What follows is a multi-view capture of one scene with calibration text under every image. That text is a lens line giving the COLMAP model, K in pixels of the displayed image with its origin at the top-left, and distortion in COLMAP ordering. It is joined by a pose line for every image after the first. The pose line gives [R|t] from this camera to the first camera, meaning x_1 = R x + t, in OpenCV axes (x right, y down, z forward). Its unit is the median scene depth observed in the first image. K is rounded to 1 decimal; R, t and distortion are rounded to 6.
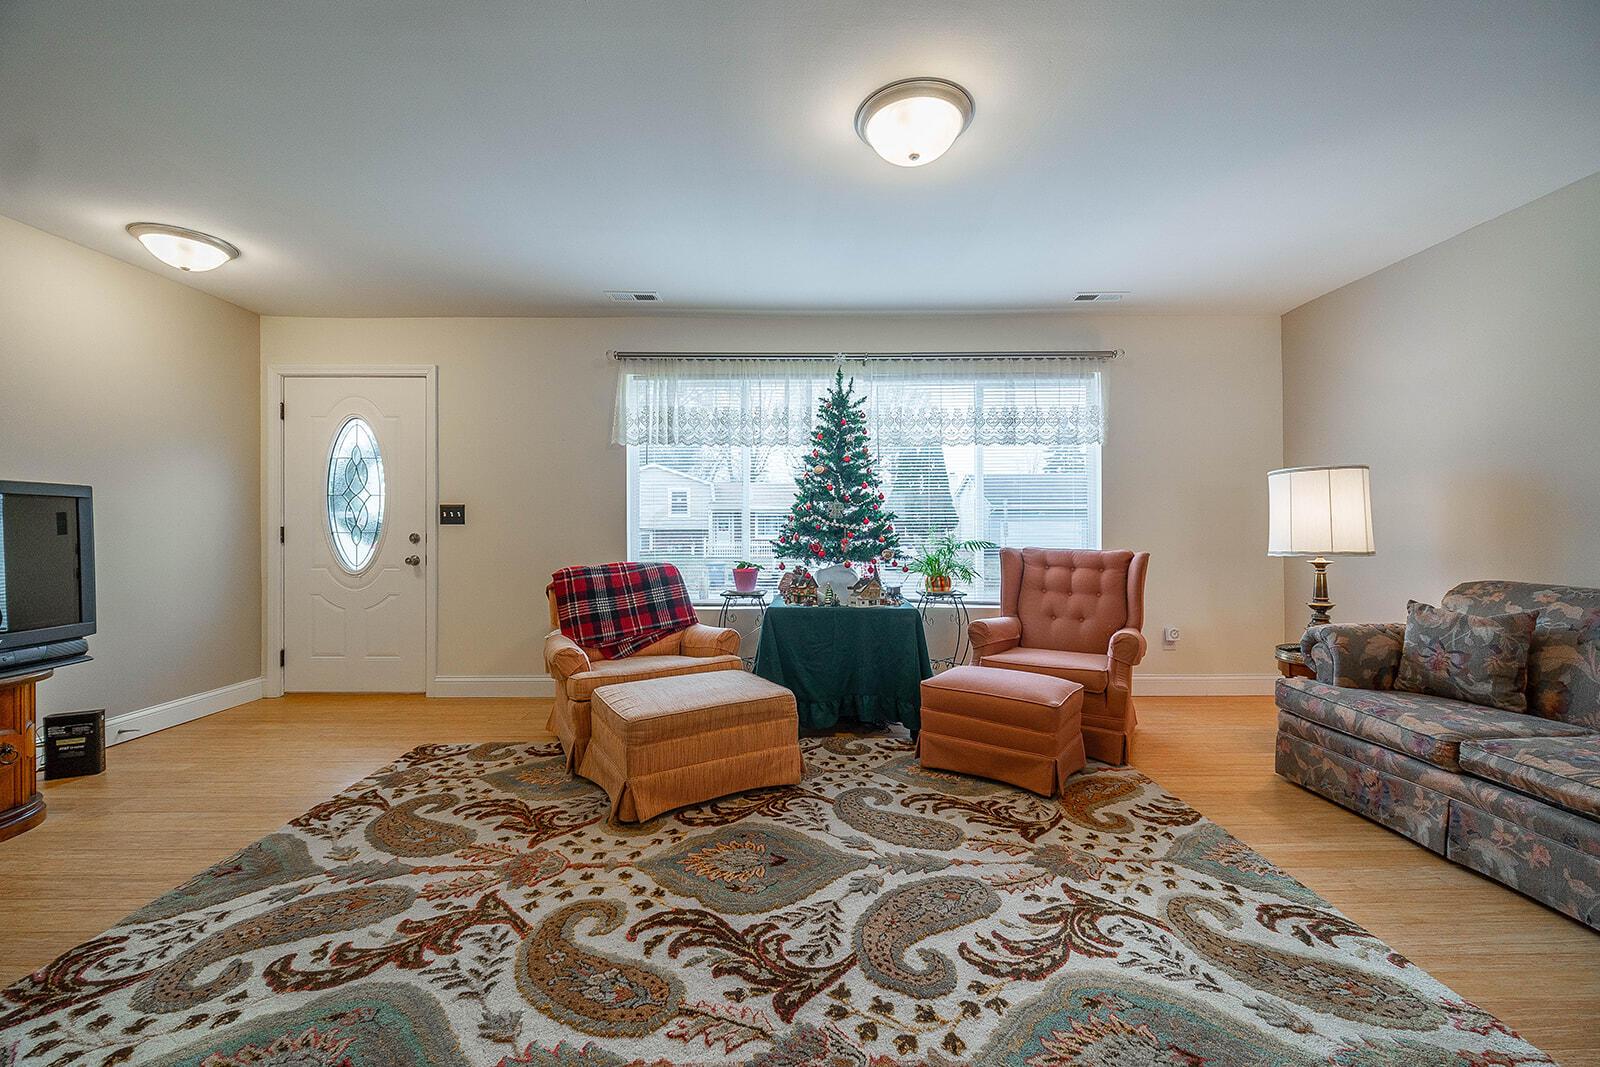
lens RADIAL K [[651.4, 0, 812.0], [0, 651.4, 527.1], [0, 0, 1]] dist [0.000567, -0.000246]
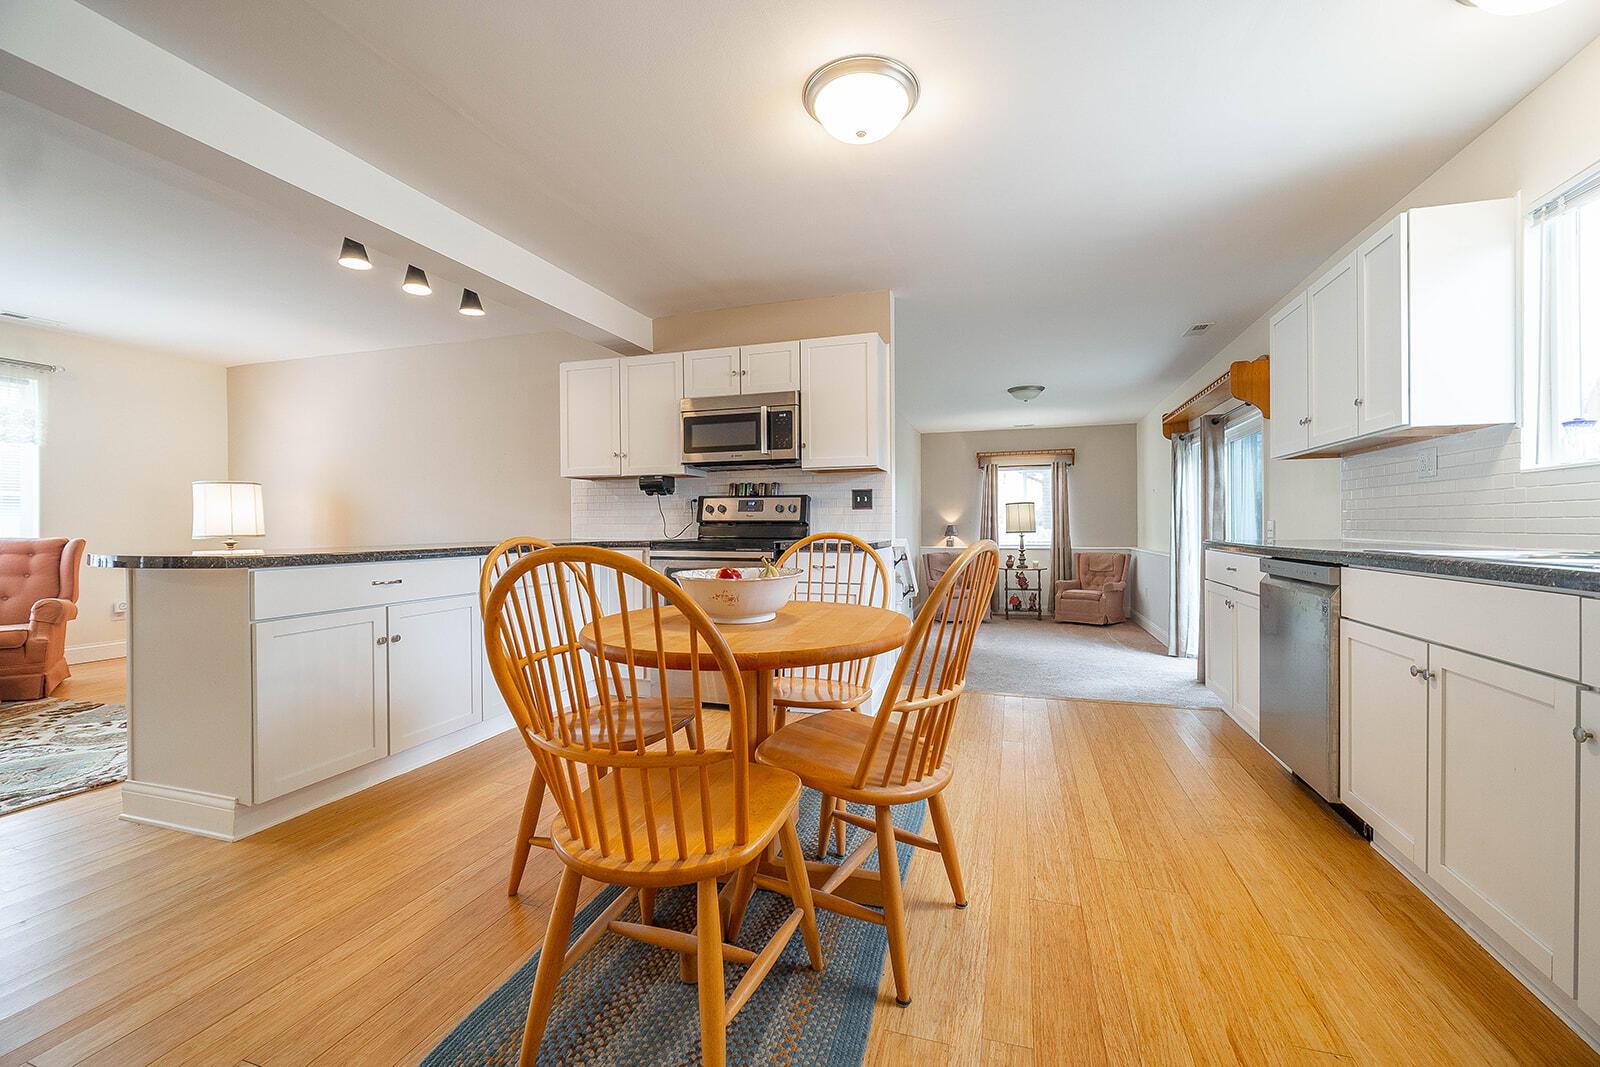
lens RADIAL K [[640.8, 0, 806.8], [0, 640.8, 518.3], [0, 0, 1]] dist [-0.000625, -0.000077]
pose [[0.311246, 0.012841, 0.950243, -0.215011], [-0.003021, 0.999917, -0.012523, 0.010001], [-0.950325, 0.001027, 0.311259, -0.680051]]
